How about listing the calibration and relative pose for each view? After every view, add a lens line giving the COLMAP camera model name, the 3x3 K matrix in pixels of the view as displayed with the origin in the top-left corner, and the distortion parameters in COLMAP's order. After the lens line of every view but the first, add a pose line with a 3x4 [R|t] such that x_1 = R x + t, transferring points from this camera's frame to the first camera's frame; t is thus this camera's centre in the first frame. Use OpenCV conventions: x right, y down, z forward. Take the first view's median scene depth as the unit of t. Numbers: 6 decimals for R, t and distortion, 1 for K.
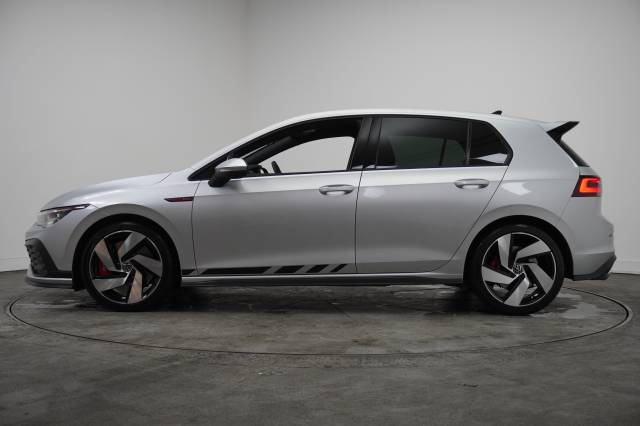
lens RADIAL K [[783.4, 0, 320.0], [0, 783.4, 213.0], [0, 0, 1]] dist [0.012345, 0.015338]
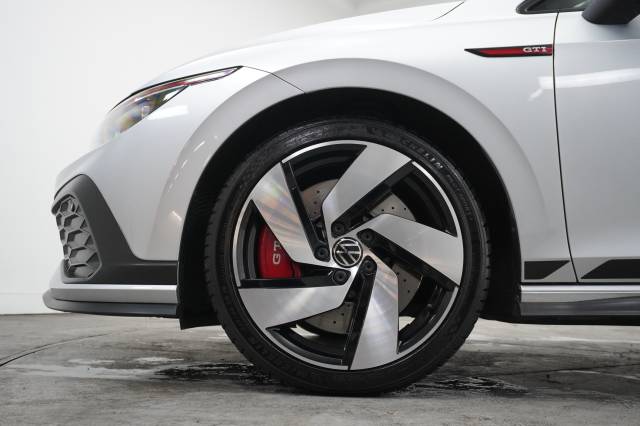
lens RADIAL K [[576.8, 0, 320.0], [0, 576.8, 213.0], [0, 0, 1]] dist [-0.012974, -0.003623]
pose [[0.999840, 0.017372, 0.004173, -0.258513], [-0.016505, 0.987538, -0.156516, 0.089983], [-0.006840, 0.156422, 0.987667, 0.760260]]
